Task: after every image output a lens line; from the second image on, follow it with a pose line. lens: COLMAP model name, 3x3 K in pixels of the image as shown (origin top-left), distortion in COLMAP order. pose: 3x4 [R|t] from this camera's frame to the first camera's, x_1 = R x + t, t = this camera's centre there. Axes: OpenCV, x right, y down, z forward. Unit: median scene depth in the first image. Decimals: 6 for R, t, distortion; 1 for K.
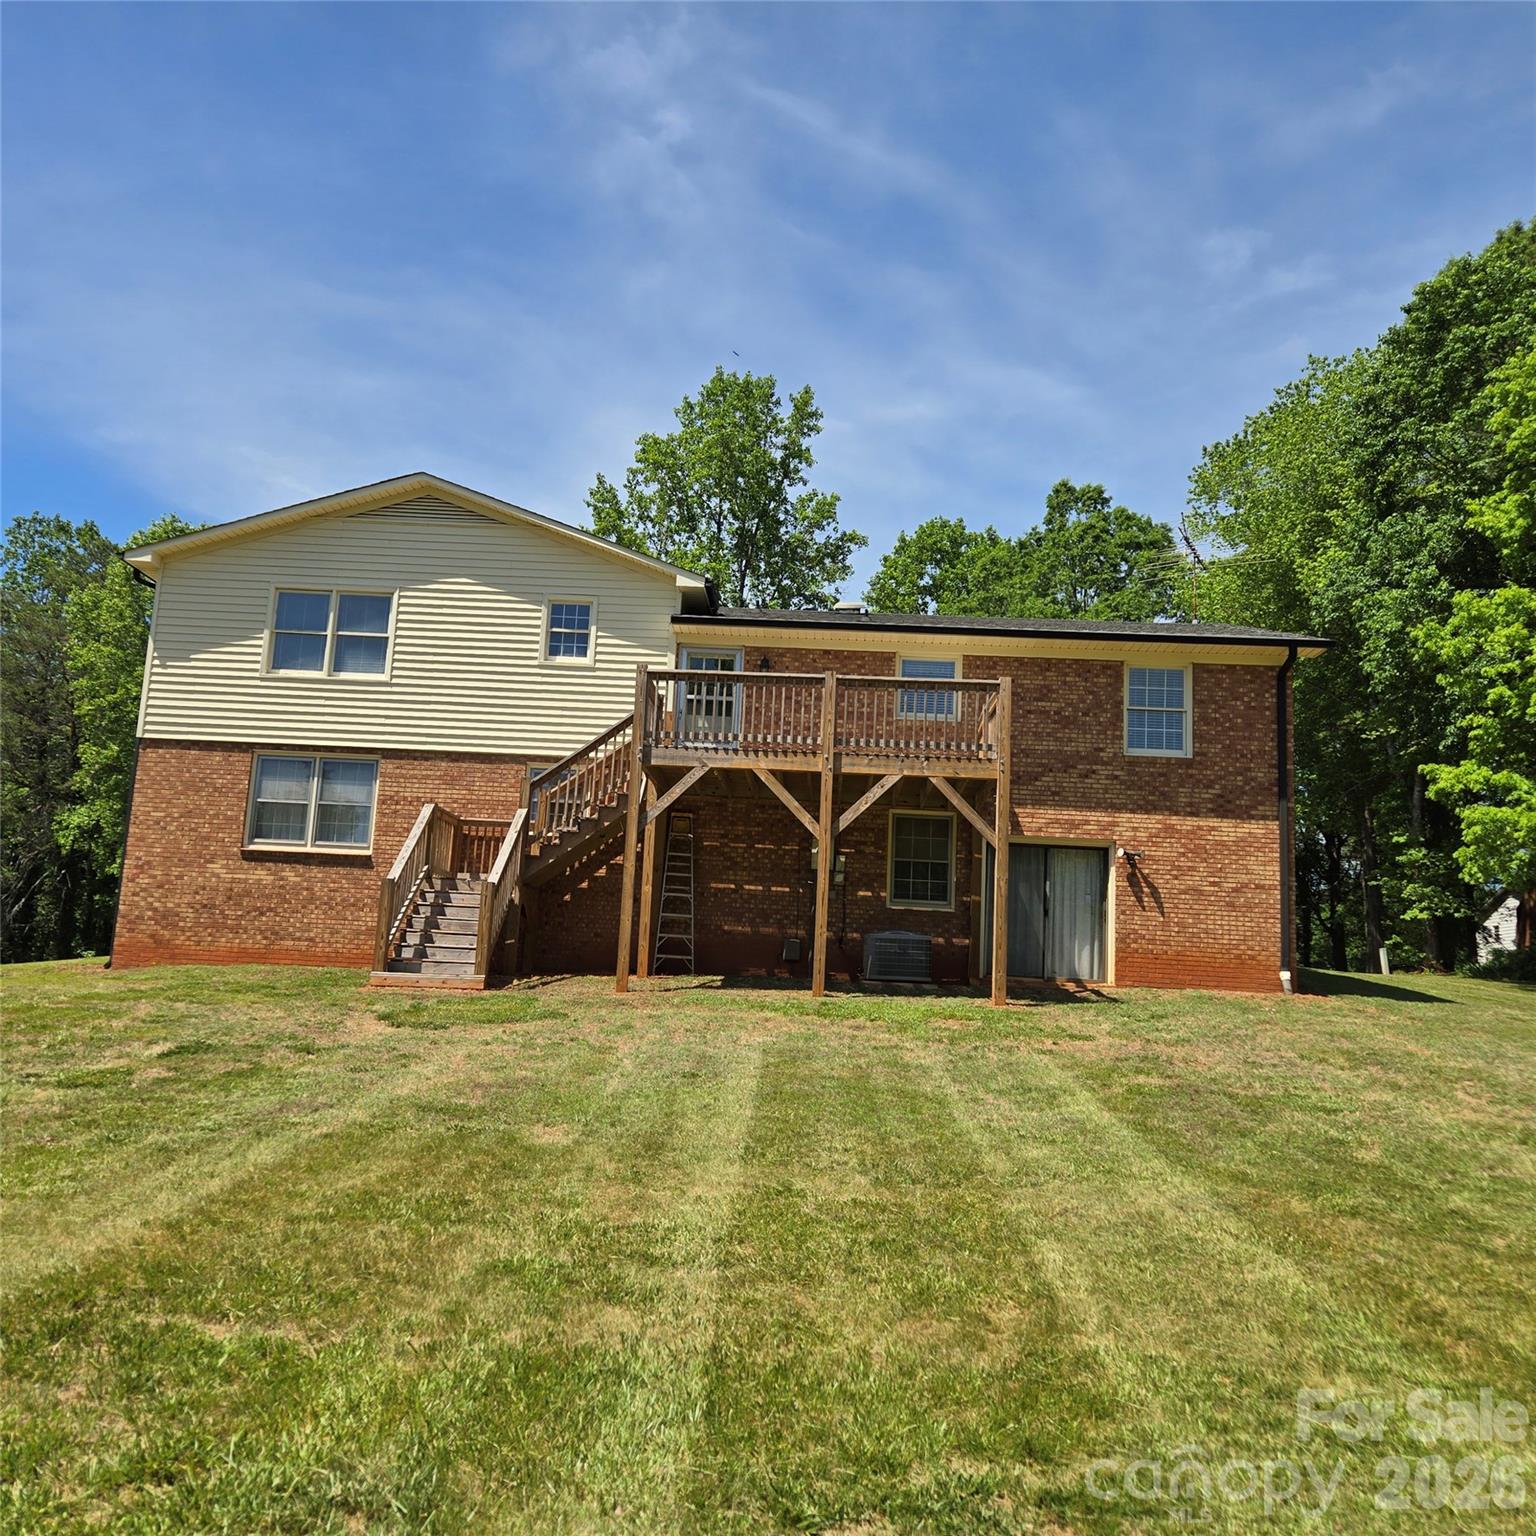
lens RADIAL K [[1355.4, 0, 768.0], [0, 1355.4, 768.0], [0, 0, 1]] dist [0.002626, 0.000938]
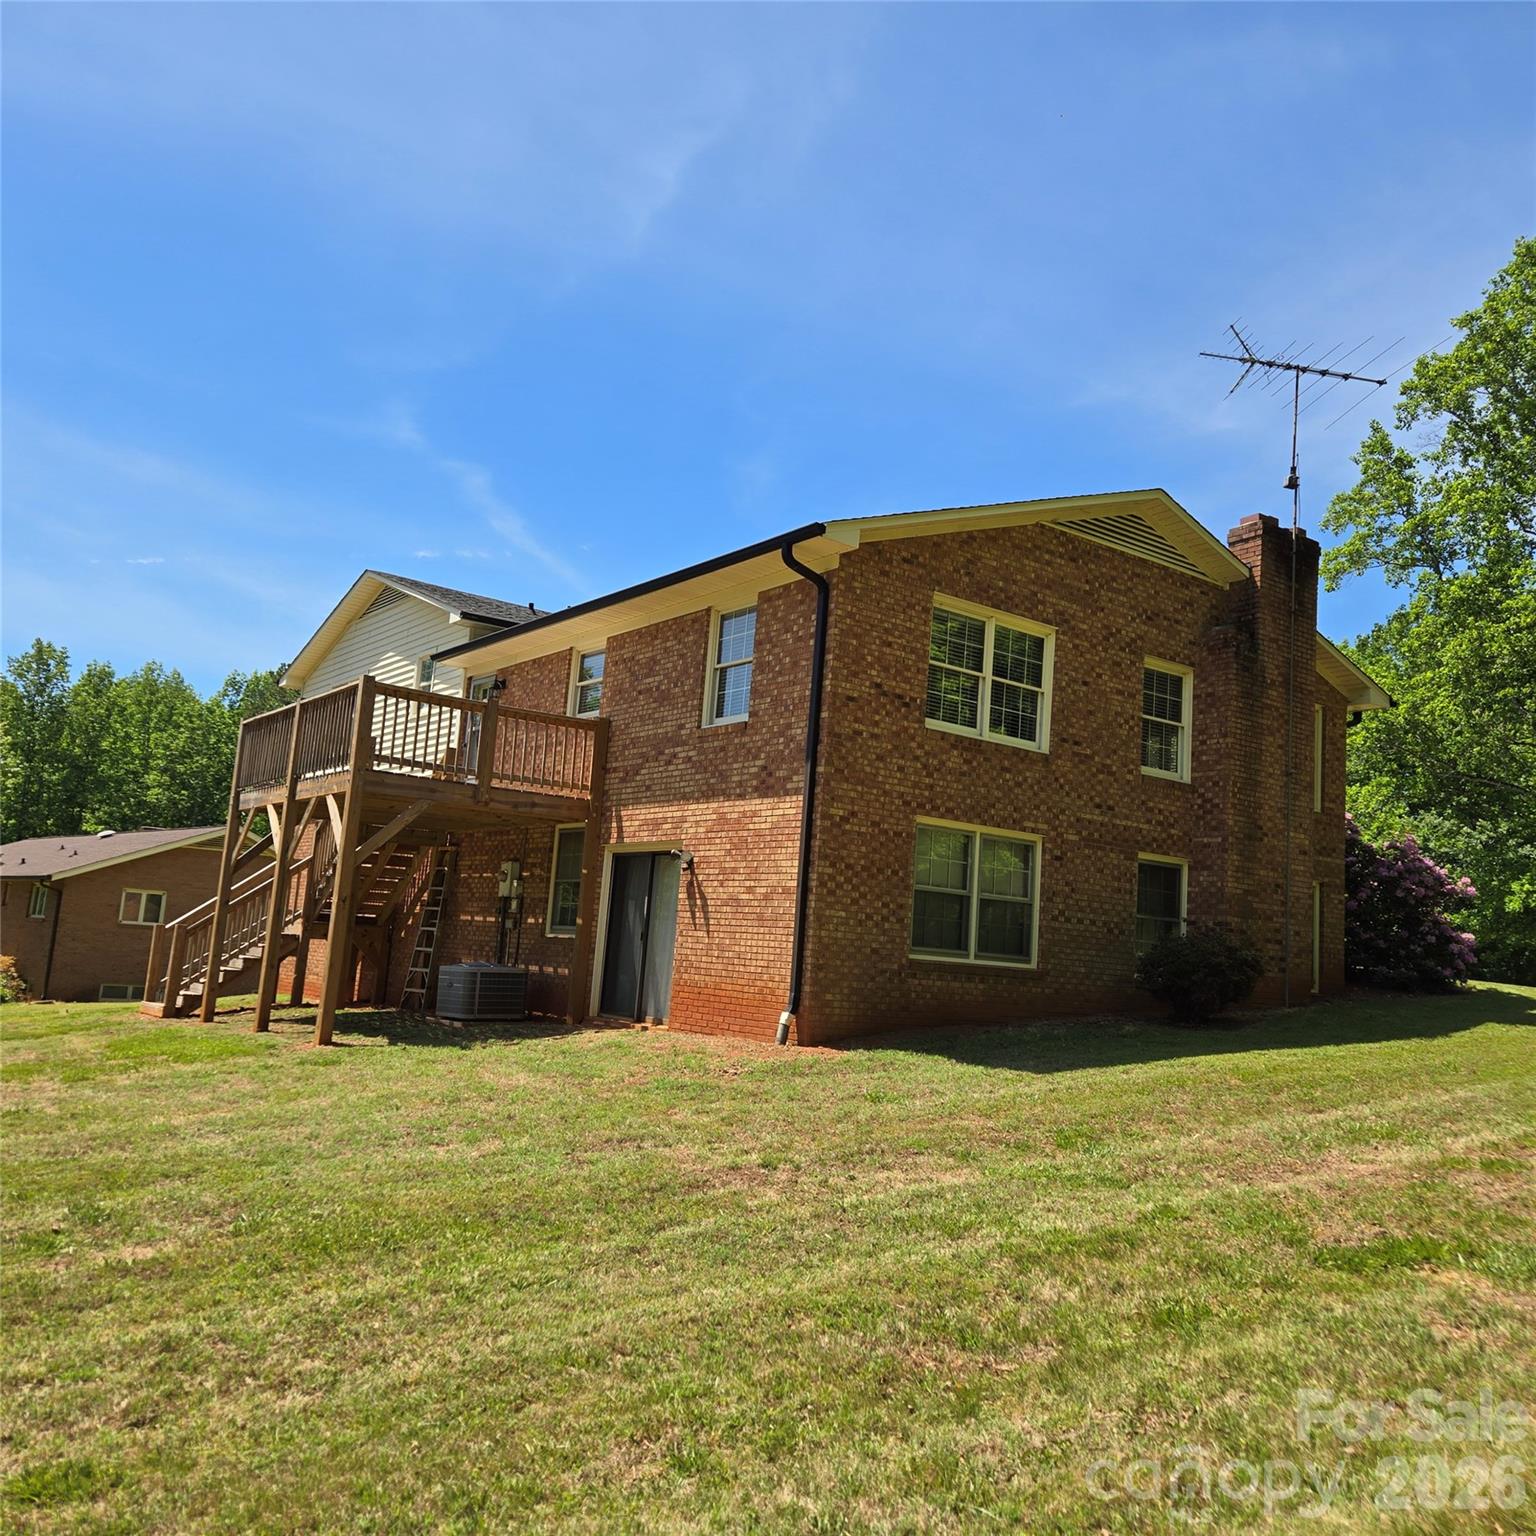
lens RADIAL K [[1425.1, 0, 768.0], [0, 1425.1, 768.0], [0, 0, 1]] dist [0.000520, -0.001093]
pose [[0.614491, -0.115932, -0.780359, 0.928026], [0.086276, 0.993086, -0.079598, 0.081477], [0.784192, -0.018414, 0.620245, 0.531482]]
